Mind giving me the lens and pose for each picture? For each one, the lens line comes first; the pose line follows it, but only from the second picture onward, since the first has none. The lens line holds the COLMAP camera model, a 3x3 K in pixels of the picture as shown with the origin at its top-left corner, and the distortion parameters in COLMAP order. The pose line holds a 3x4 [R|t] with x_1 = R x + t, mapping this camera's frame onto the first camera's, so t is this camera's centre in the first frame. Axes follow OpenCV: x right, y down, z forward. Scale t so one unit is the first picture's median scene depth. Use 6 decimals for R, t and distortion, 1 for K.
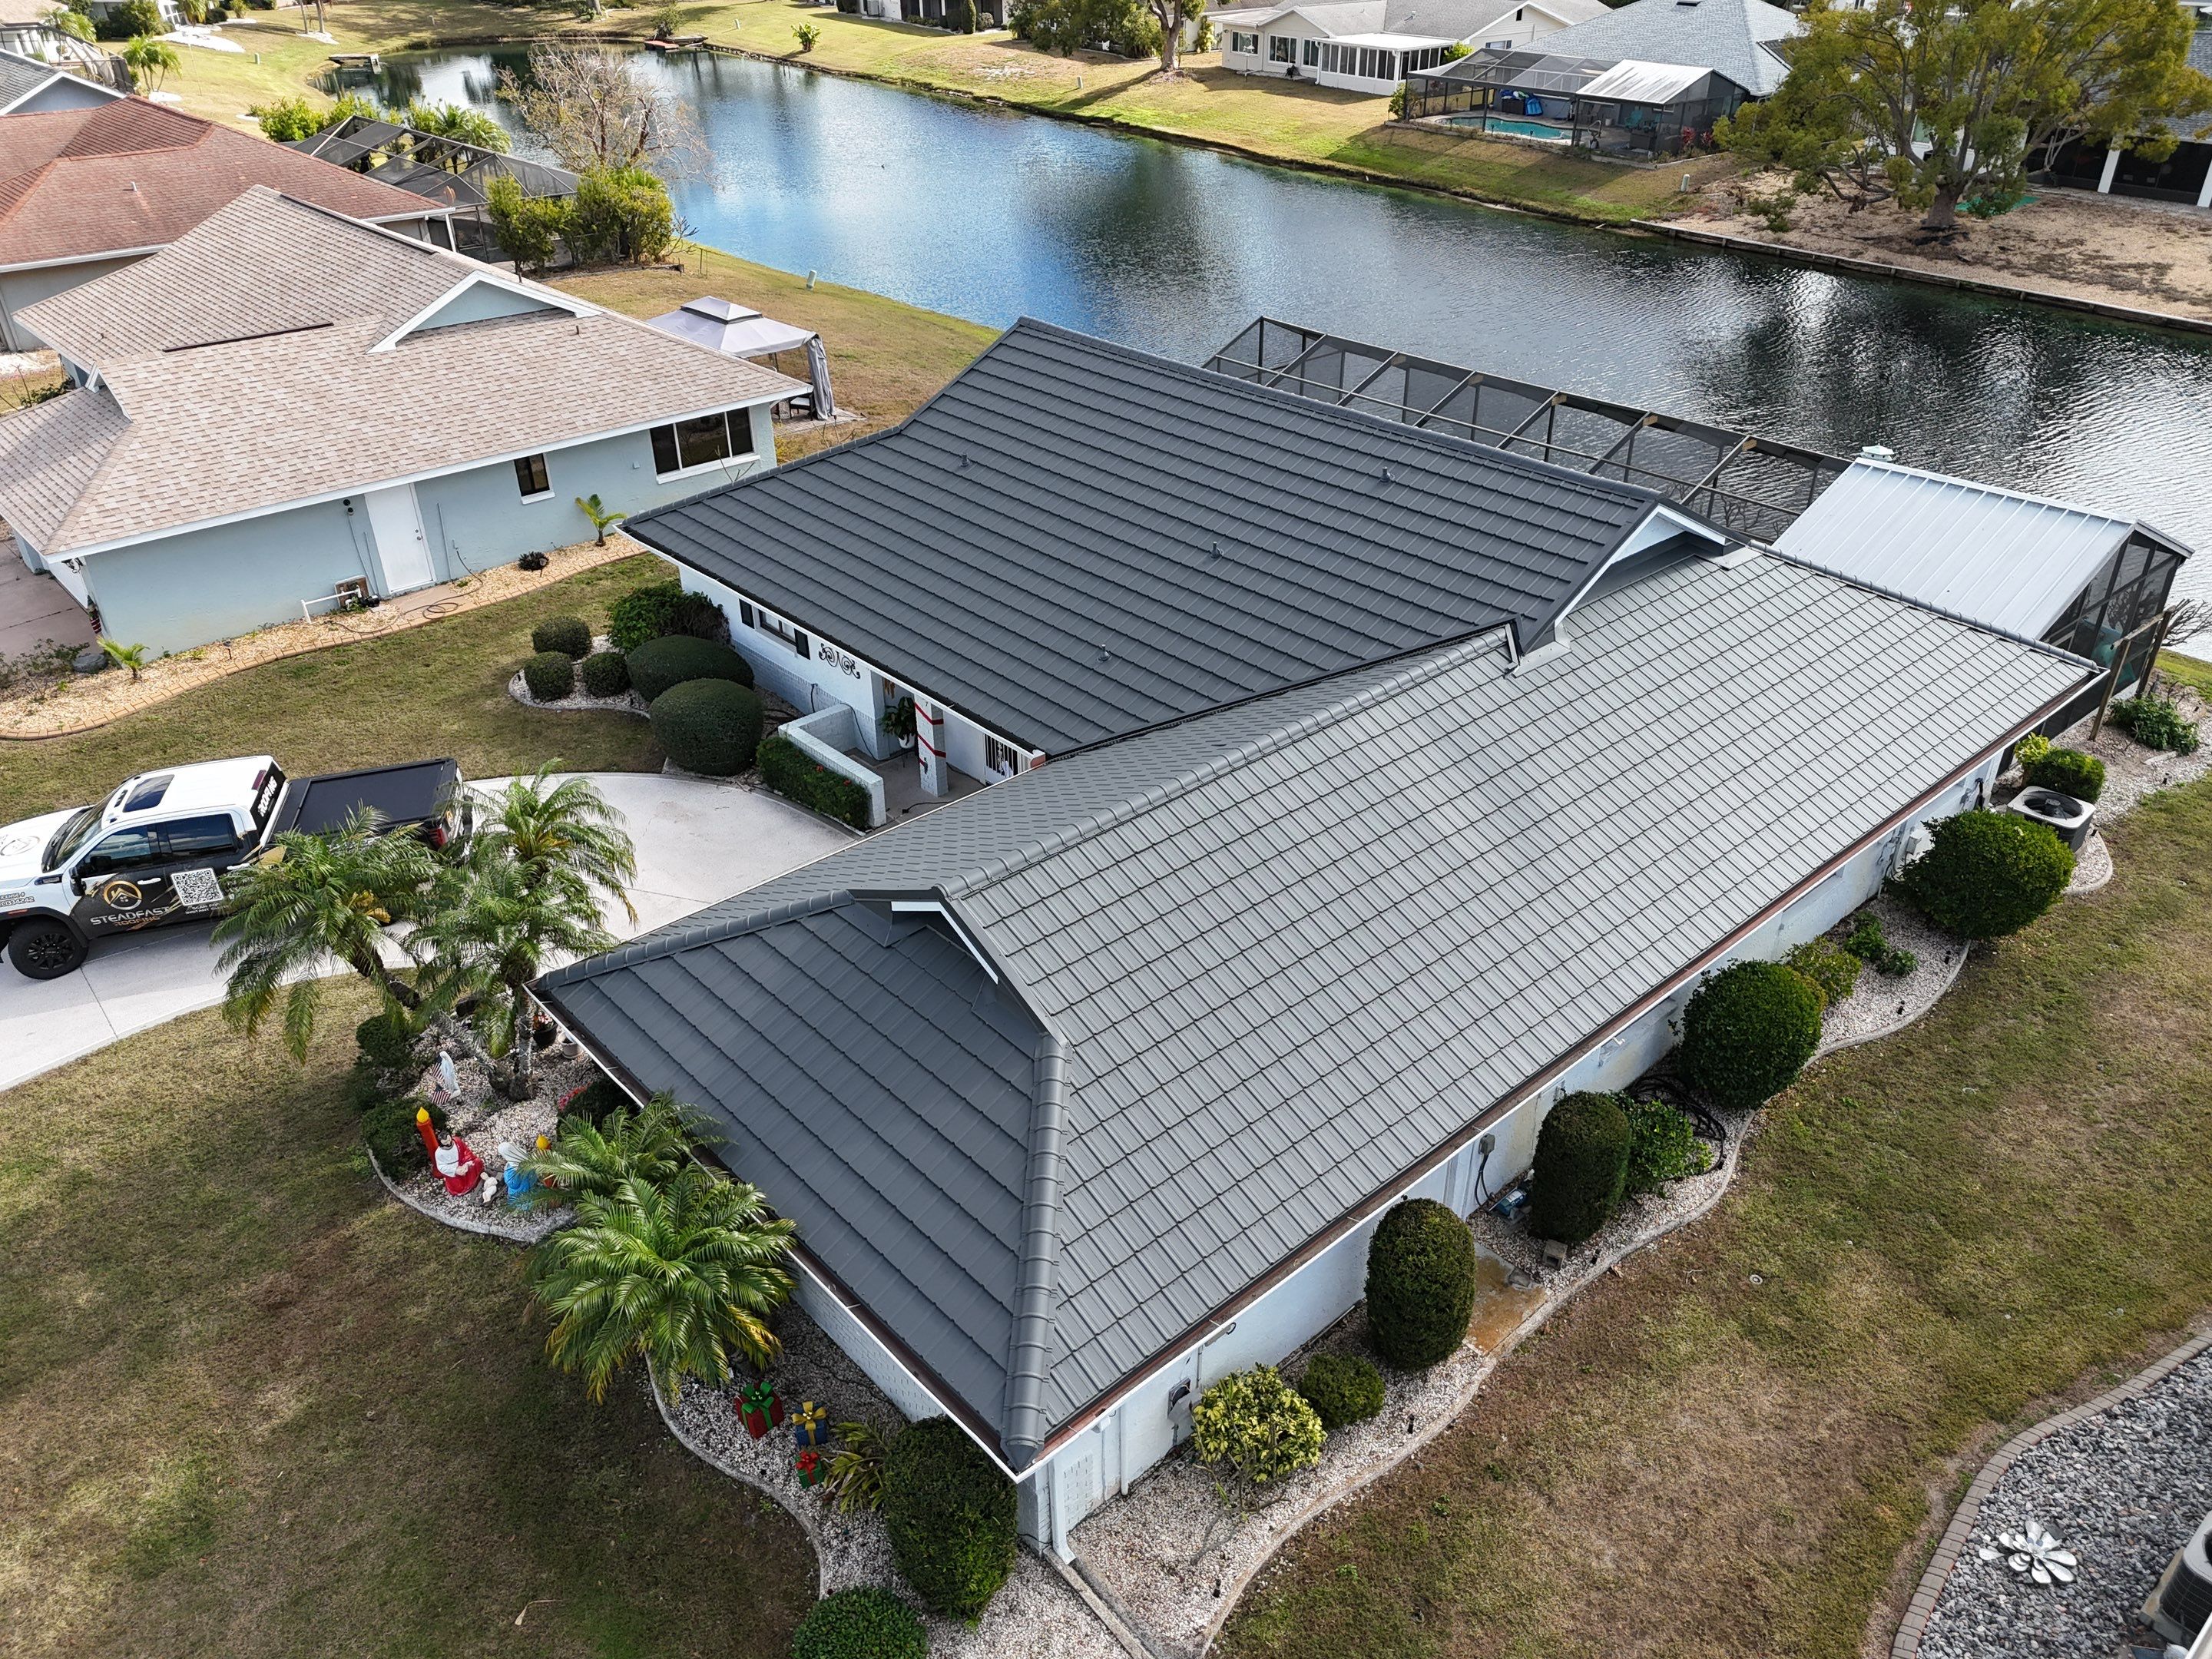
lens RADIAL K [[1628.7, 0, 1115.2], [0, 1628.7, 826.5], [0, 0, 1]] dist [0.062817, -0.047097]
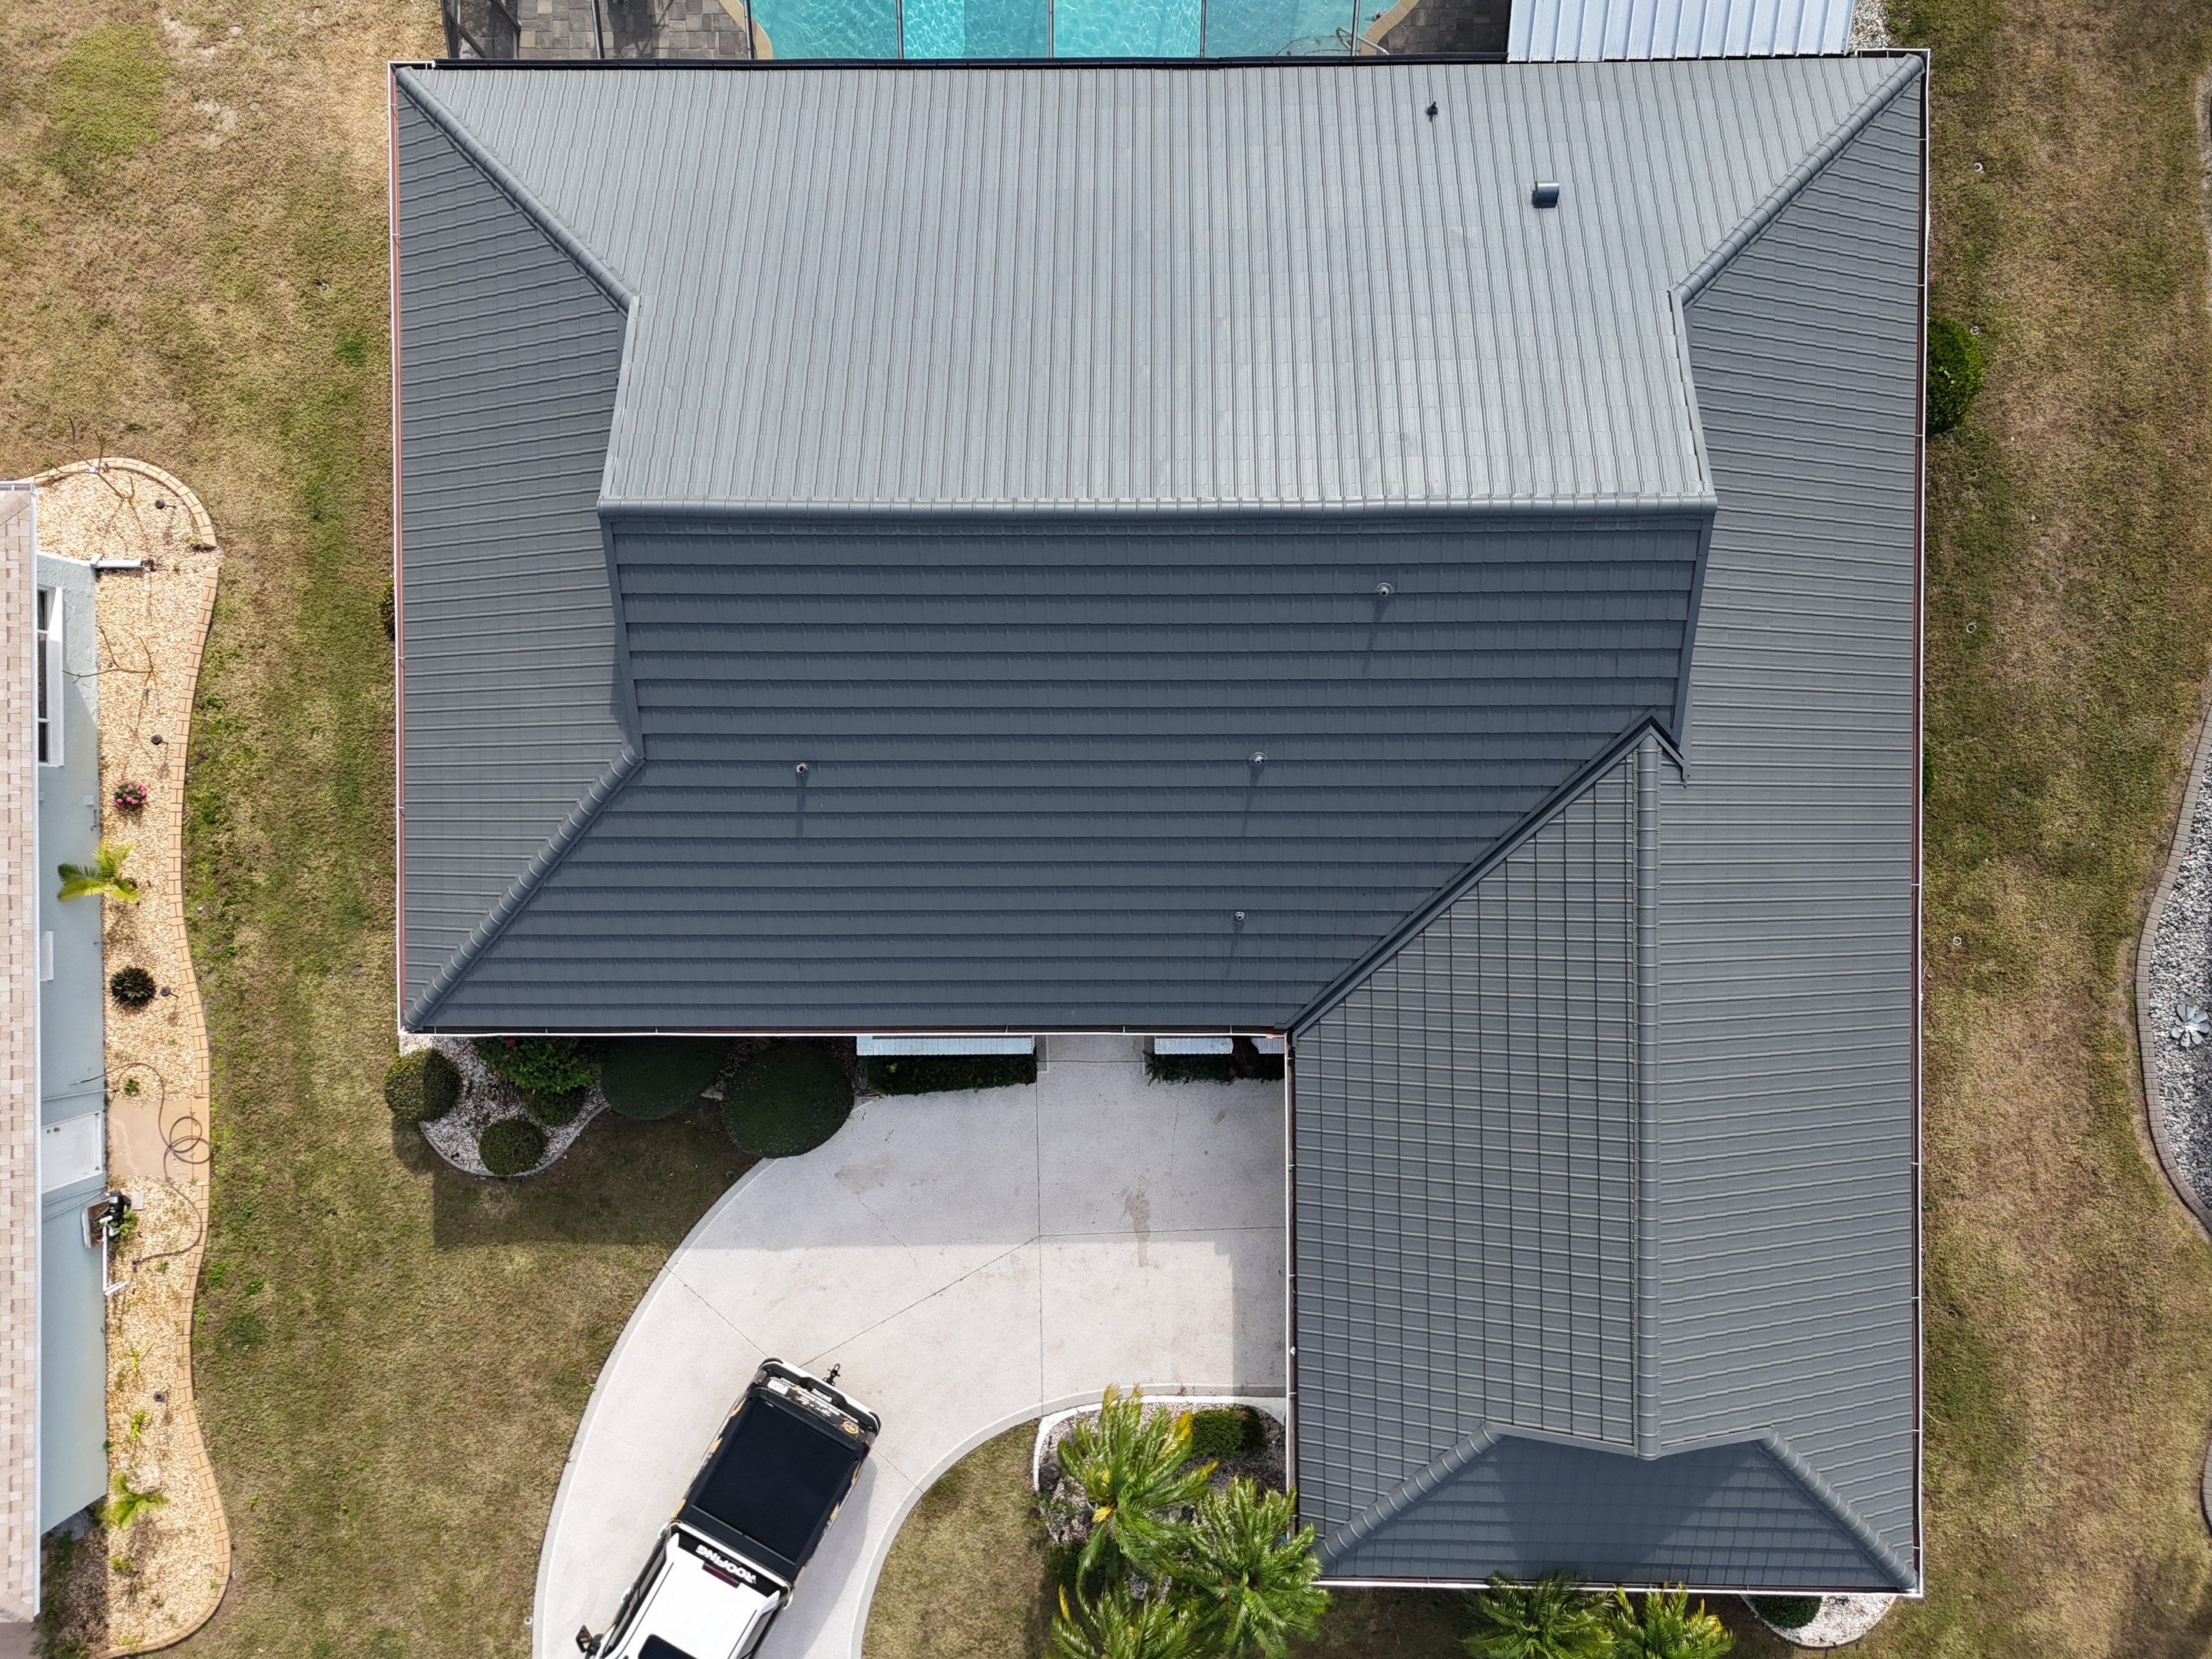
lens RADIAL K [[1641.6, 0, 1106.0], [0, 1641.6, 829.5], [0, 0, 1]] dist [0.039011, -0.000199]
pose [[0.672511, -0.739956, -0.013903, -0.006236], [0.393644, 0.341730, 0.853384, -0.704687], [-0.626716, -0.579383, 0.521097, 0.432265]]
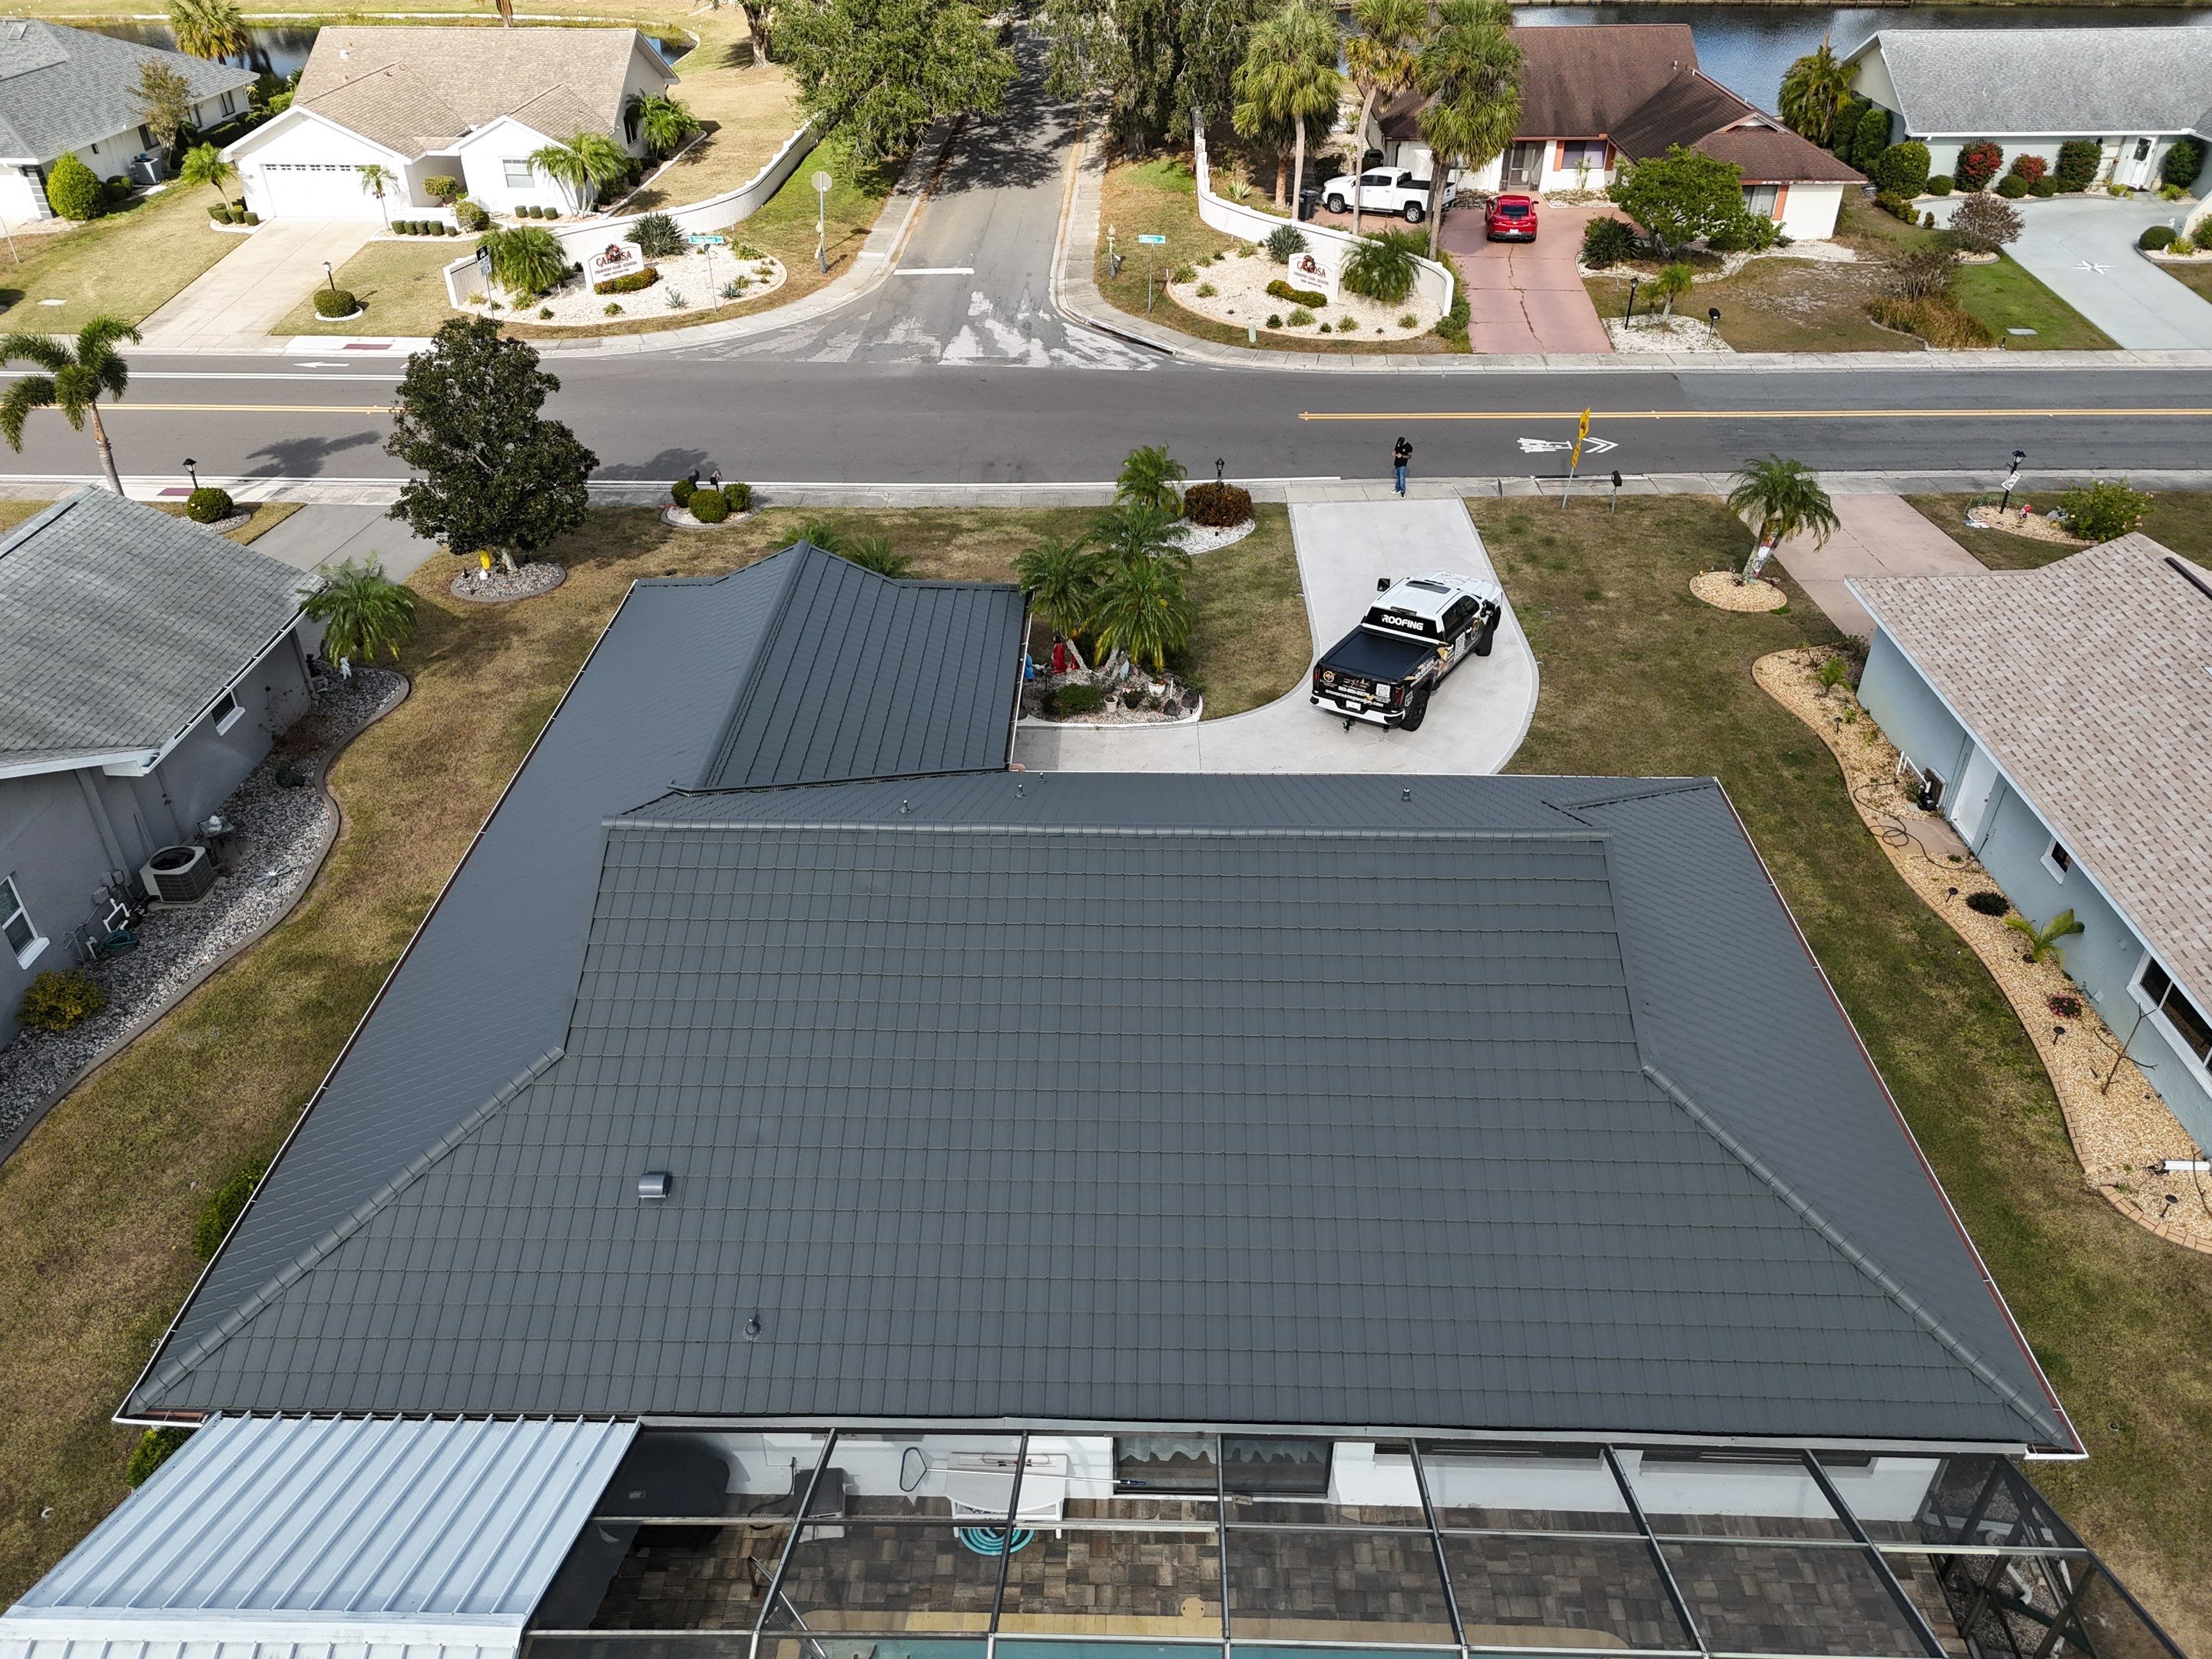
lens RADIAL K [[1628.7, 0, 1115.2], [0, 1628.7, 826.5], [0, 0, 1]] dist [0.062817, -0.047097]
pose [[-0.687211, 0.408917, -0.600440, 0.487928], [-0.369146, 0.515304, 0.773429, -0.737670], [0.625678, 0.753159, -0.203173, 0.950709]]
